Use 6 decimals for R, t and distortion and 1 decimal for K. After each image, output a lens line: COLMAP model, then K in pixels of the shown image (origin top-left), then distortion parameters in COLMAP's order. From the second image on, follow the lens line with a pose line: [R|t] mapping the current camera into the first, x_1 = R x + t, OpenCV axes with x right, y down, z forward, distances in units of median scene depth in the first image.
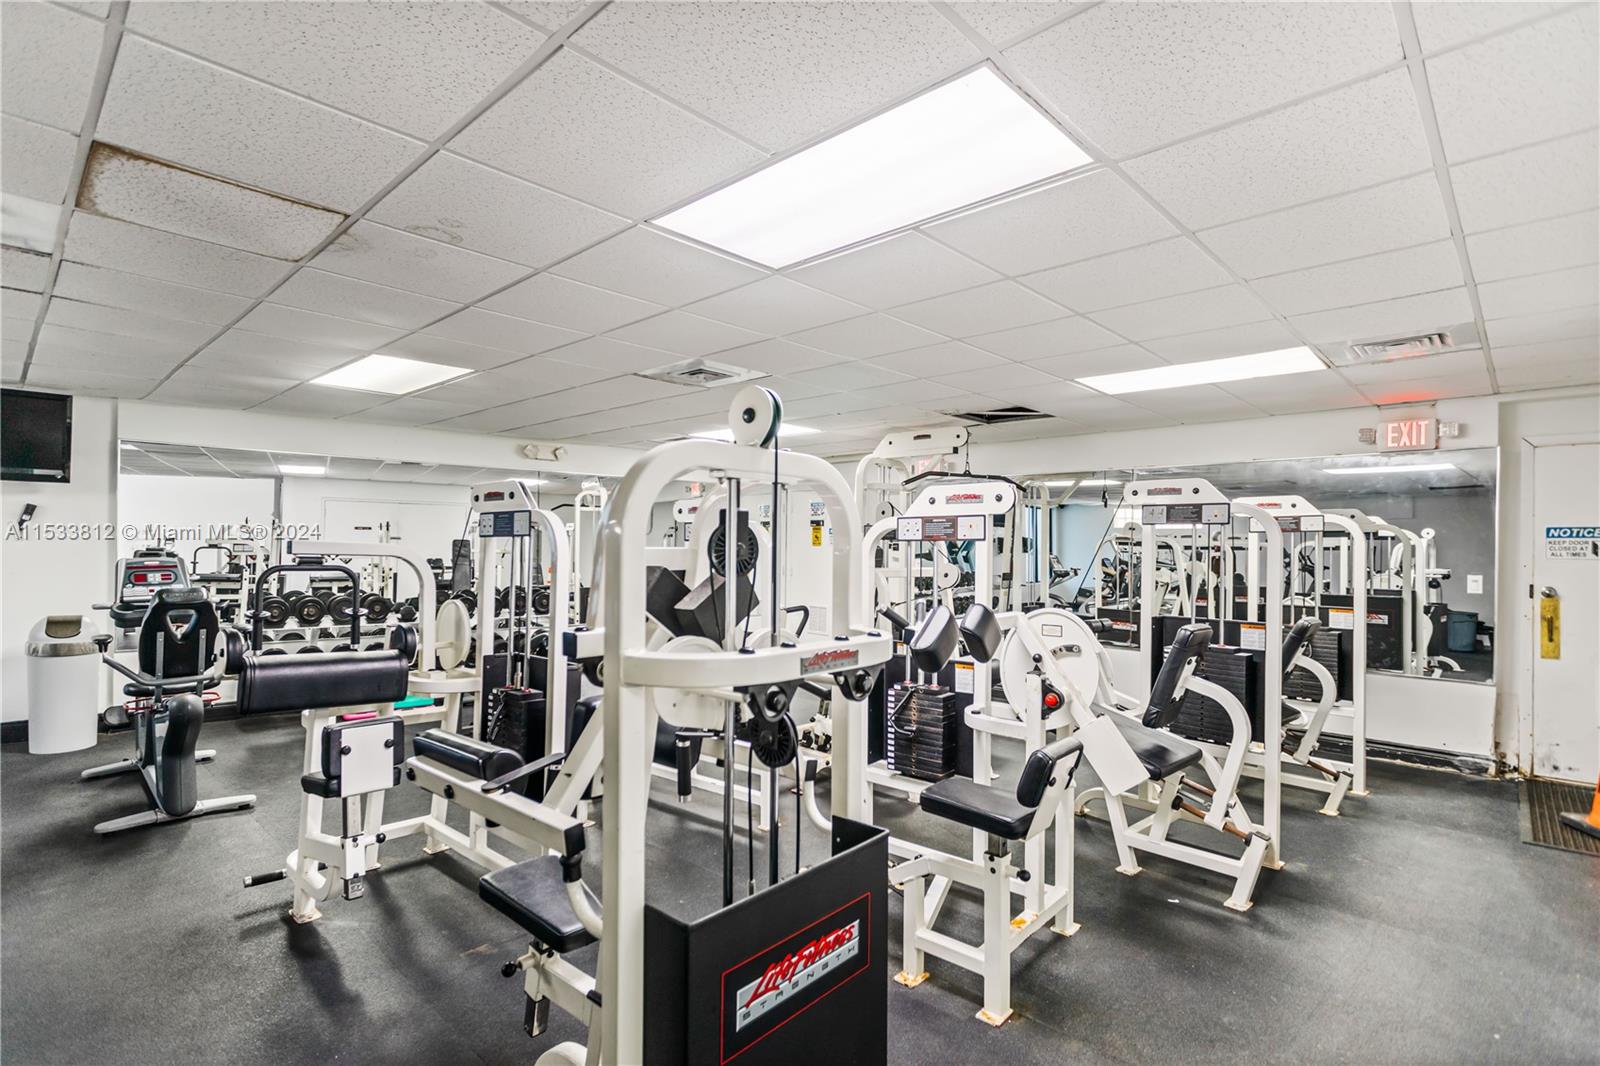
lens RADIAL K [[781.1, 0, 803.5], [0, 781.1, 533.5], [0, 0, 1]] dist [-0.002707, -0.000186]
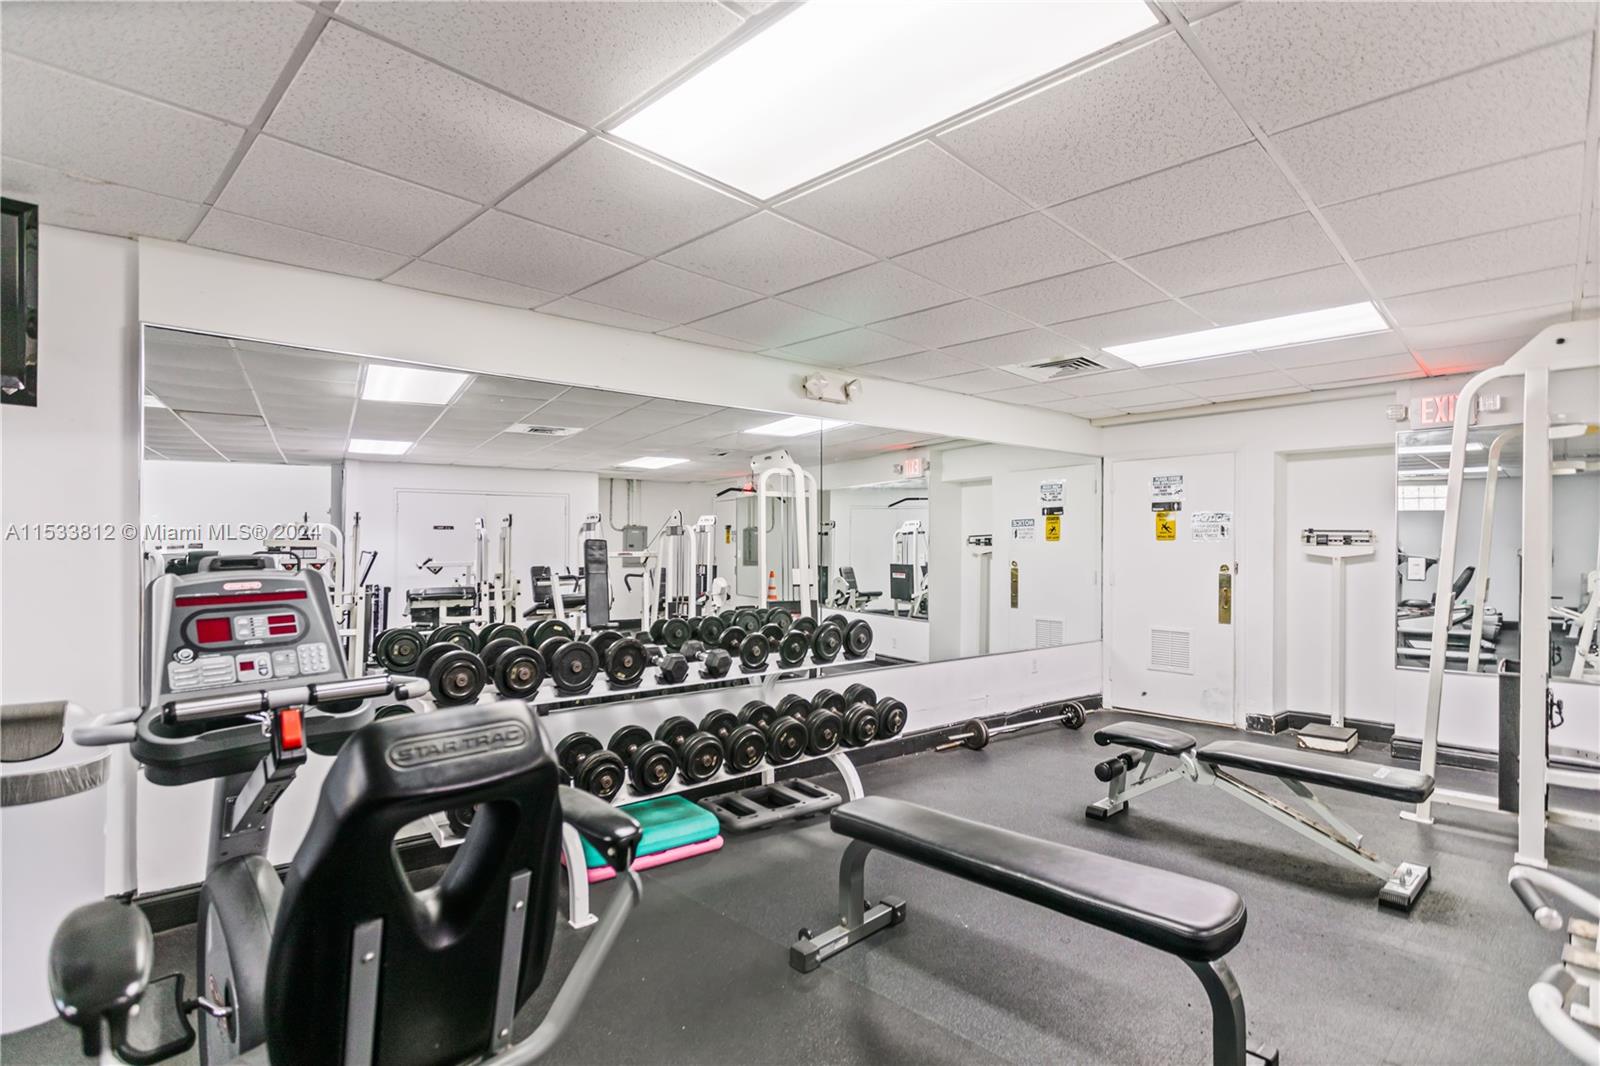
lens RADIAL K [[781.1, 0, 796.3], [0, 781.1, 540.1], [0, 0, 1]] dist [-0.002707, -0.000186]
pose [[0.999821, -0.011144, -0.015262, -0.350325], [0.011232, 0.999921, 0.005681, 0.010497], [0.015198, -0.005851, 0.999867, 0.392493]]
